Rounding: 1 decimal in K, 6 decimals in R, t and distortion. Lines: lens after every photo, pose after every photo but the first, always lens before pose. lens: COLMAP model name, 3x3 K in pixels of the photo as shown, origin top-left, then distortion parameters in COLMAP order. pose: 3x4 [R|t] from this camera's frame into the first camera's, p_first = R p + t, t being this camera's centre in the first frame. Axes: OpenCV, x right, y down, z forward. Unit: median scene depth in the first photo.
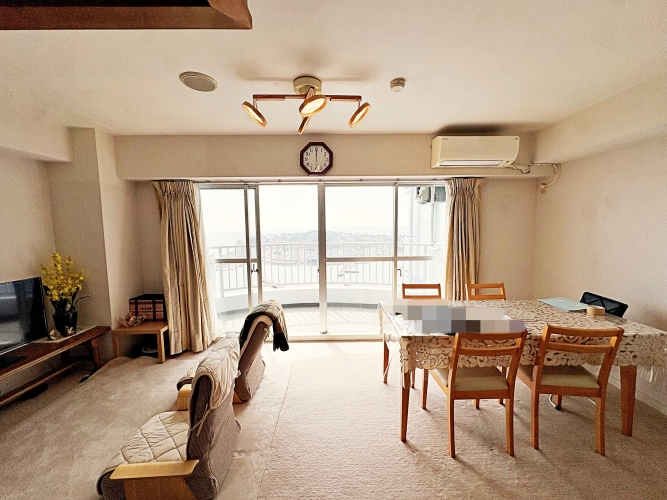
lens RADIAL K [[264.8, 0, 330.4], [0, 264.8, 250.6], [0, 0, 1]] dist [-0.002955, -0.000229]
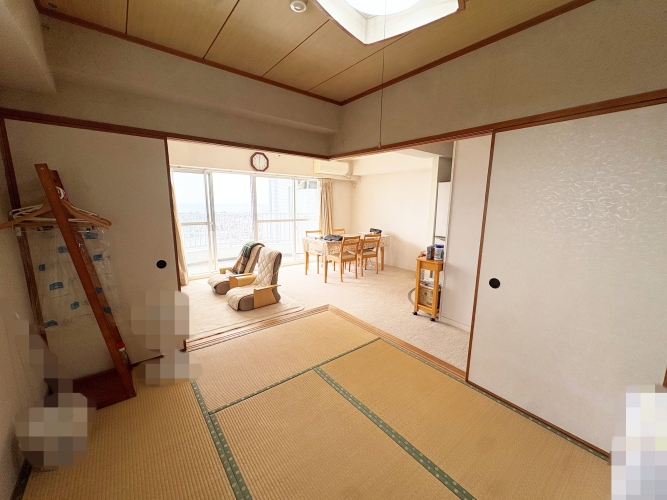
lens RADIAL K [[264.8, 0, 334.9], [0, 264.8, 250.7], [0, 0, 1]] dist [-0.002955, -0.000229]
pose [[0.780418, -0.097667, 0.617583, -0.762092], [0.040686, 0.993564, 0.105713, 0.066277], [-0.623933, -0.057373, 0.779369, -0.670583]]
